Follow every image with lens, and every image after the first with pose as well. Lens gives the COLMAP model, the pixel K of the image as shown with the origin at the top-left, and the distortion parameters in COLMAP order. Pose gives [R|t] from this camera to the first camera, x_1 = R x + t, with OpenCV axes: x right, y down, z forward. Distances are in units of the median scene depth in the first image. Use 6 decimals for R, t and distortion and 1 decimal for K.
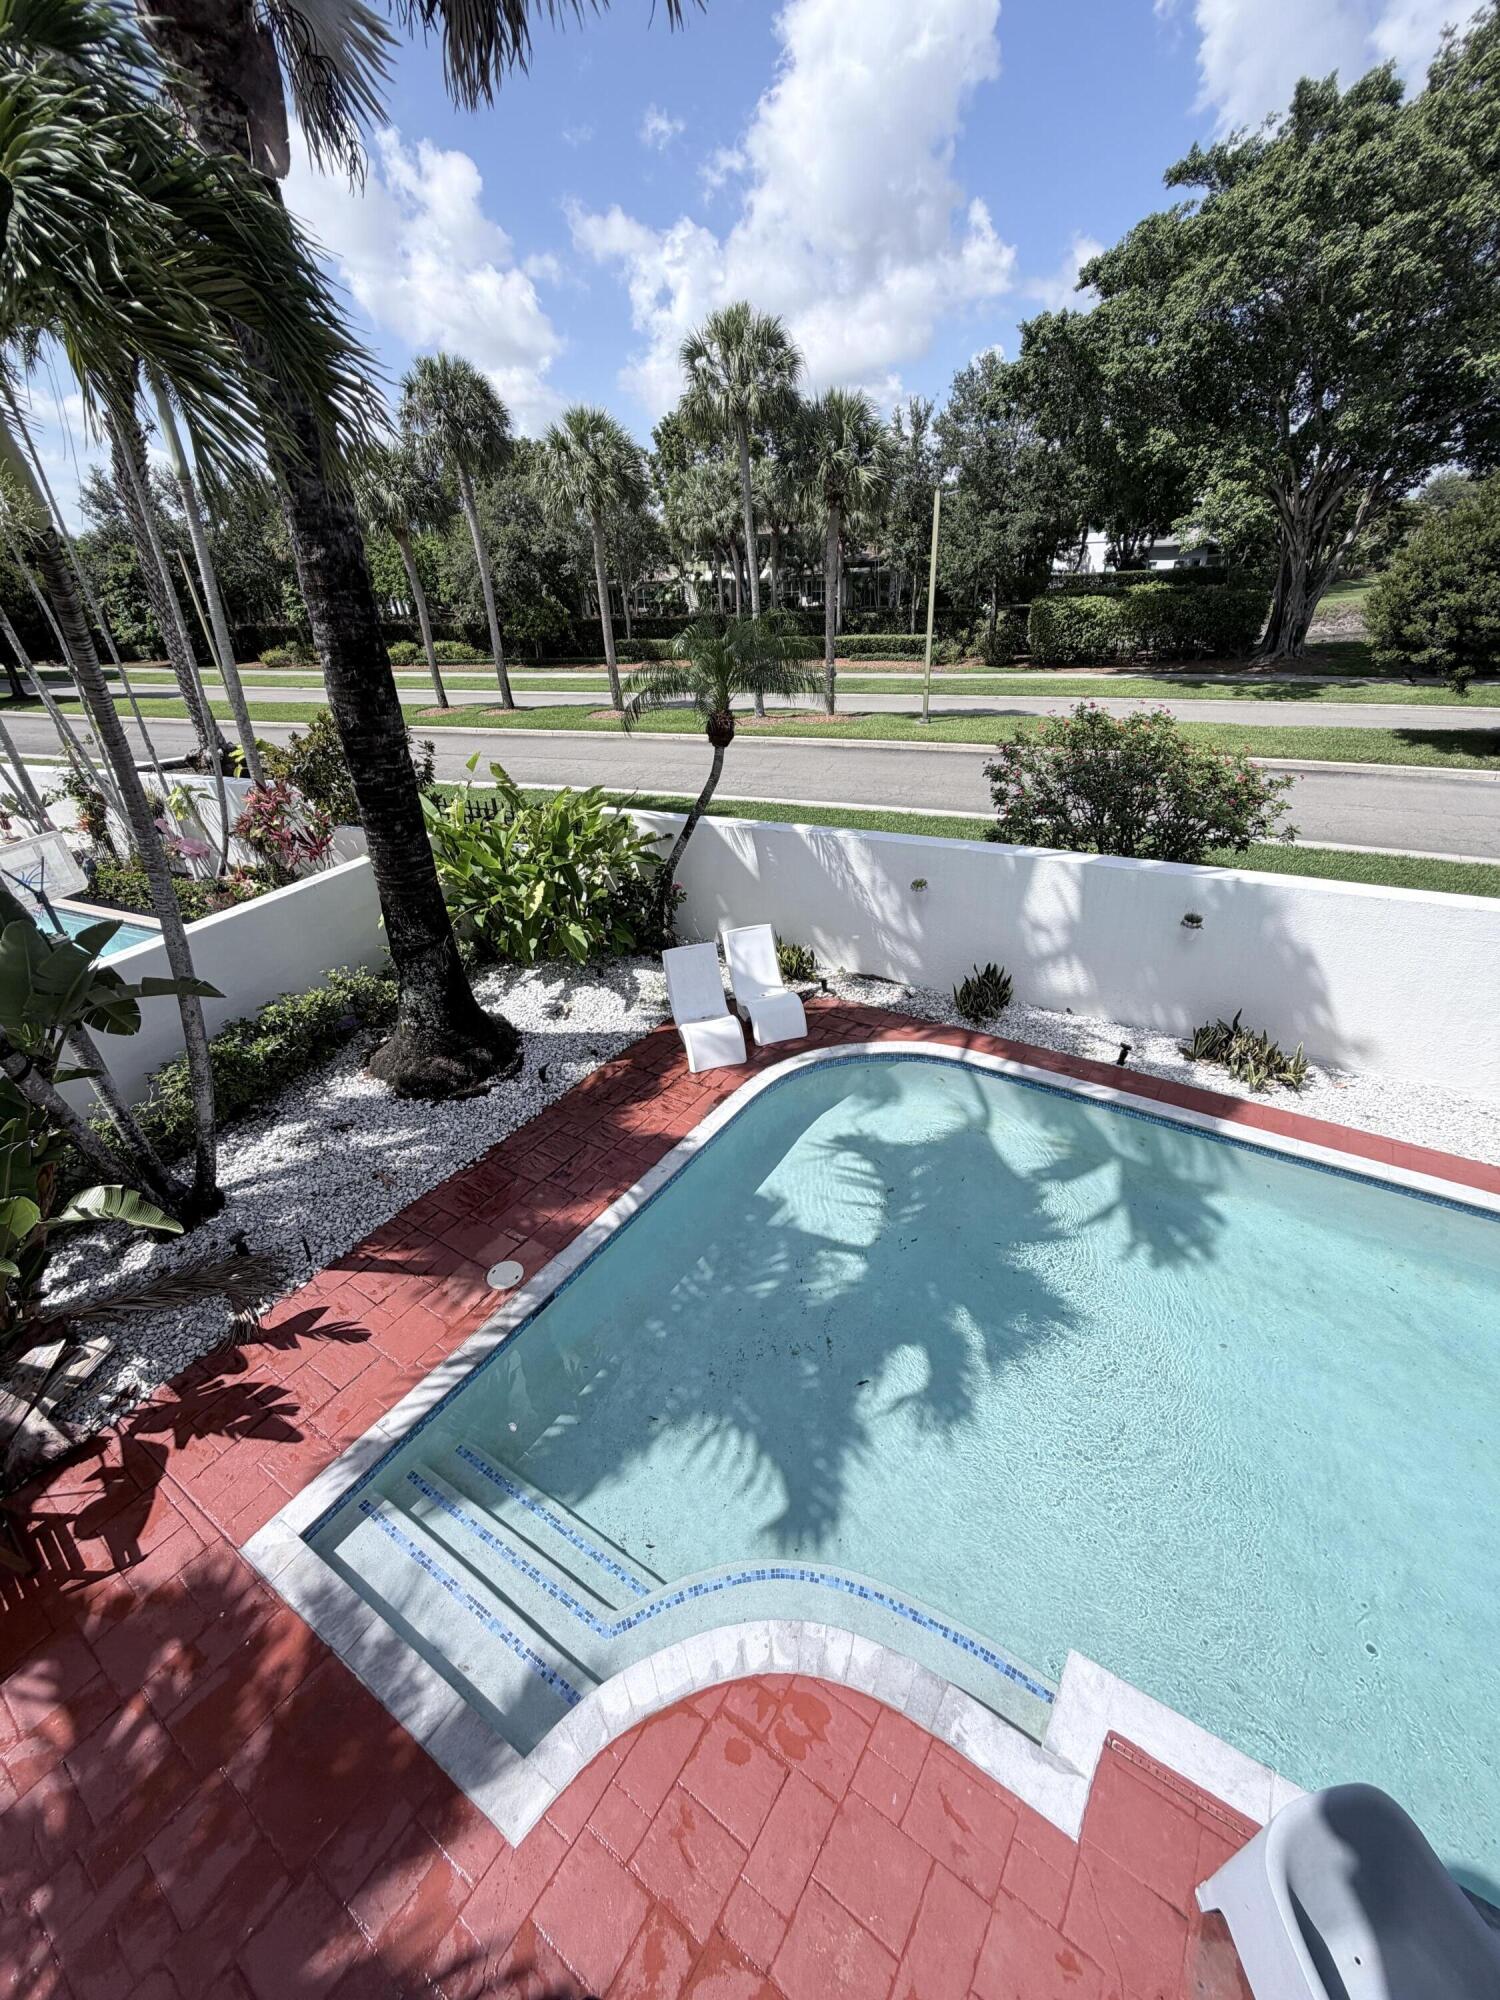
lens RADIAL K [[795.6, 0, 752.5], [0, 795.6, 991.5], [0, 0, 1]] dist [-0.001725, 0.000465]
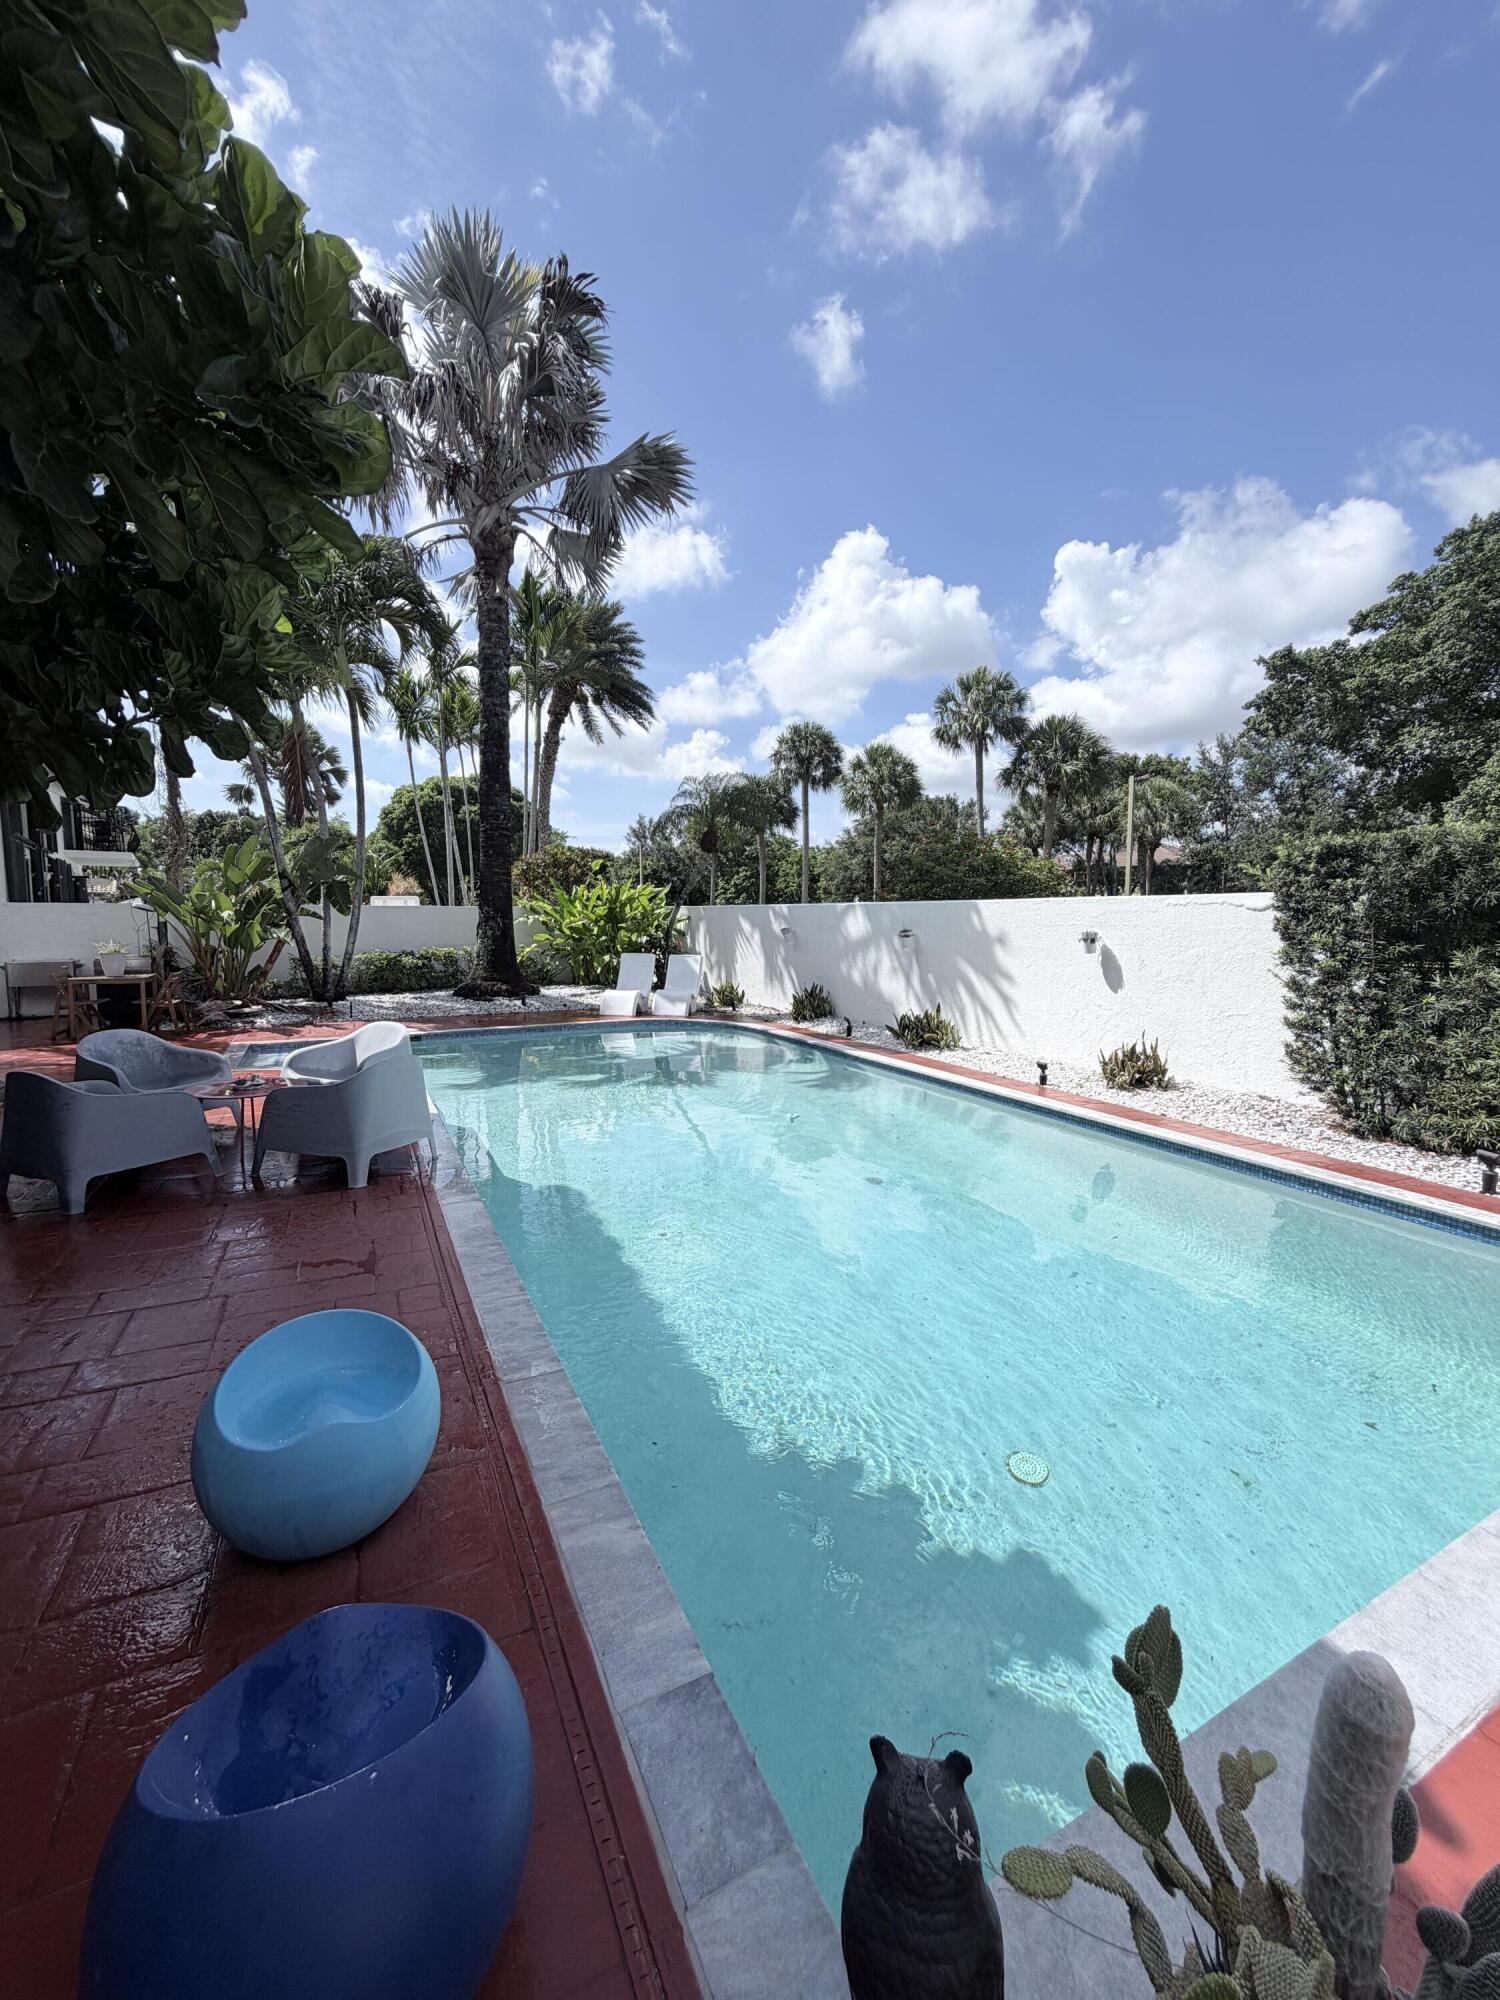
lens RADIAL K [[795.6, 0, 743.0], [0, 795.6, 992.8], [0, 0, 1]] dist [-0.001725, 0.000465]
pose [[0.855786, 0.095711, -0.508399, 0.923158], [-0.283386, 0.908906, -0.305912, 0.435080], [0.432808, 0.405868, 0.804952, -0.125632]]
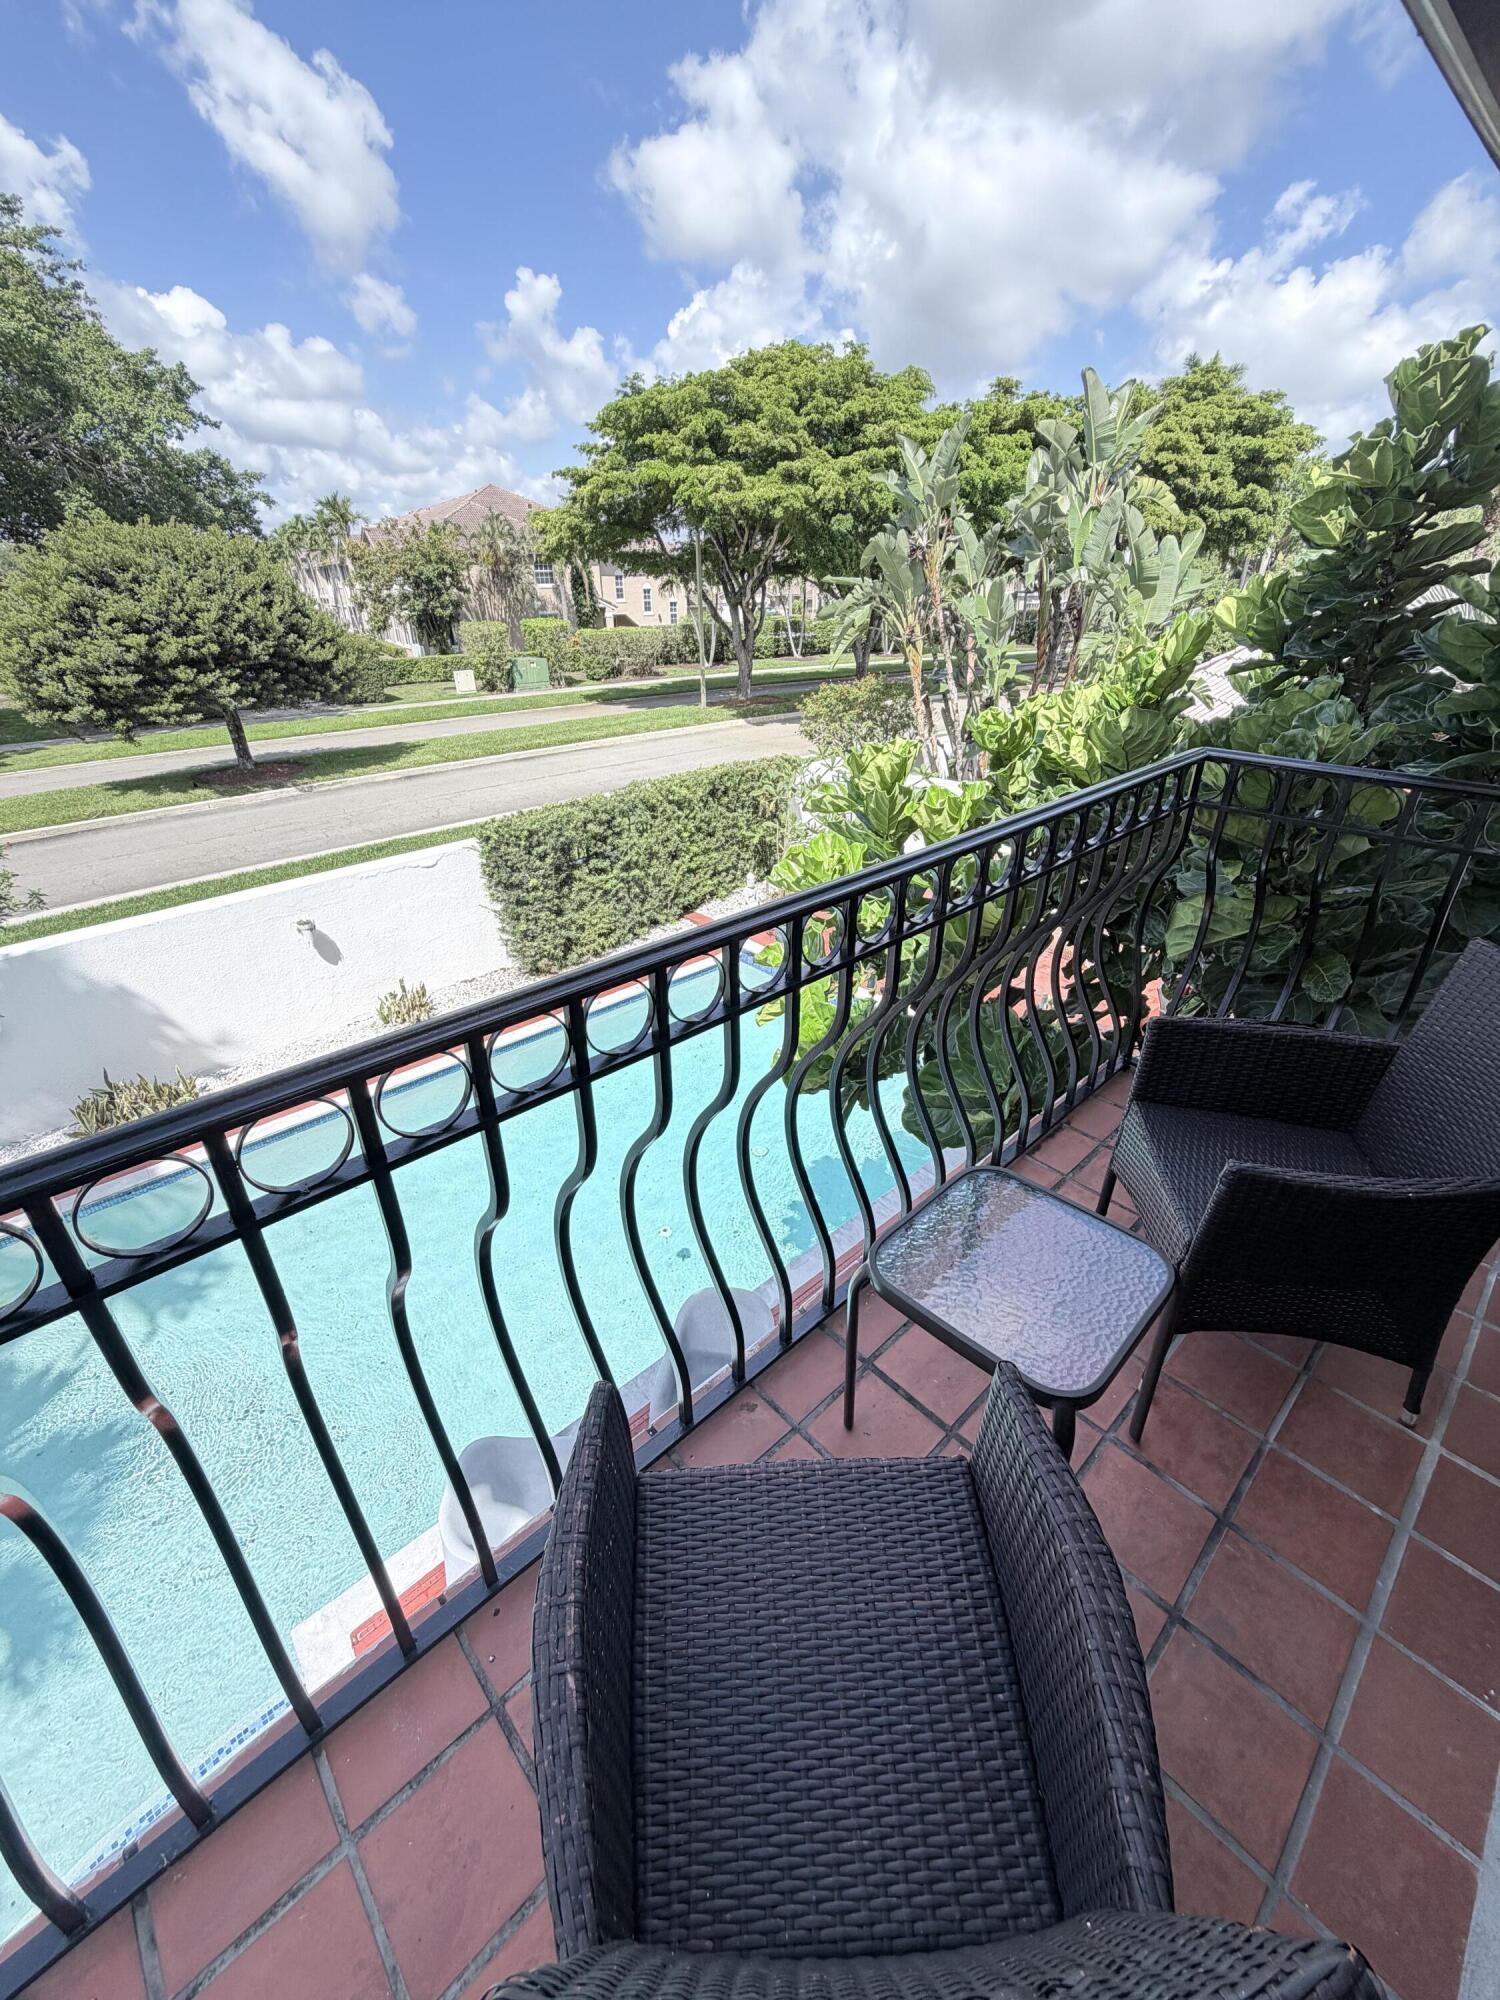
lens RADIAL K [[795.6, 0, 749.1], [0, 795.6, 992.0], [0, 0, 1]] dist [-0.001725, 0.000465]
pose [[0.249787, -0.404523, 0.879754, -0.015049], [0.460298, 0.848941, 0.259663, 0.051642], [-0.851899, 0.340088, 0.398255, -0.103662]]
